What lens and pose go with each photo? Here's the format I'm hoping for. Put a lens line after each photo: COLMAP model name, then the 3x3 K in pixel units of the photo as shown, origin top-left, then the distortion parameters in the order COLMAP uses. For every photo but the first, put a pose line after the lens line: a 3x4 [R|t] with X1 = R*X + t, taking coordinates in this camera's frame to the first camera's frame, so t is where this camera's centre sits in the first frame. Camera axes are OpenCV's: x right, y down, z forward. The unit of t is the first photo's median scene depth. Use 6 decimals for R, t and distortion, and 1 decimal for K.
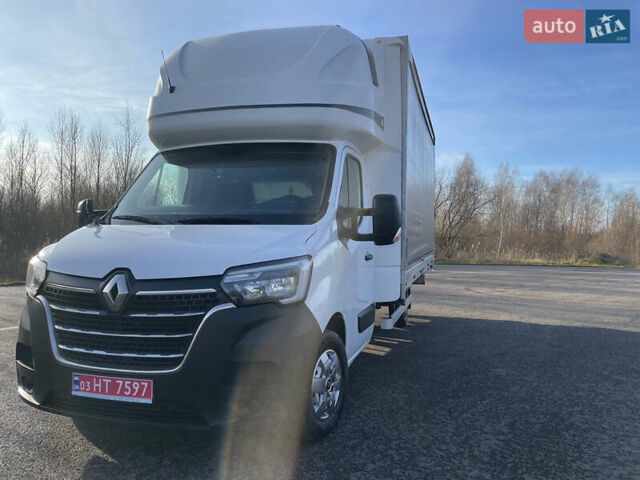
lens RADIAL K [[482.9, 0, 324.9], [0, 482.9, 233.9], [0, 0, 1]] dist [0.071146, -0.086286]
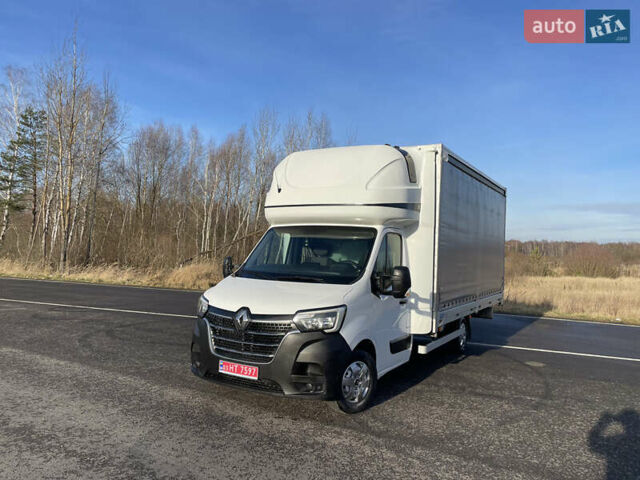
lens RADIAL K [[482.9, 0, 315.7], [0, 482.9, 243.6], [0, 0, 1]] dist [0.071146, -0.086286]
pose [[0.965080, 0.023610, -0.260889, 0.264569], [-0.027926, 0.999527, -0.012849, -0.126978], [0.260463, 0.019686, 0.965283, -0.593890]]
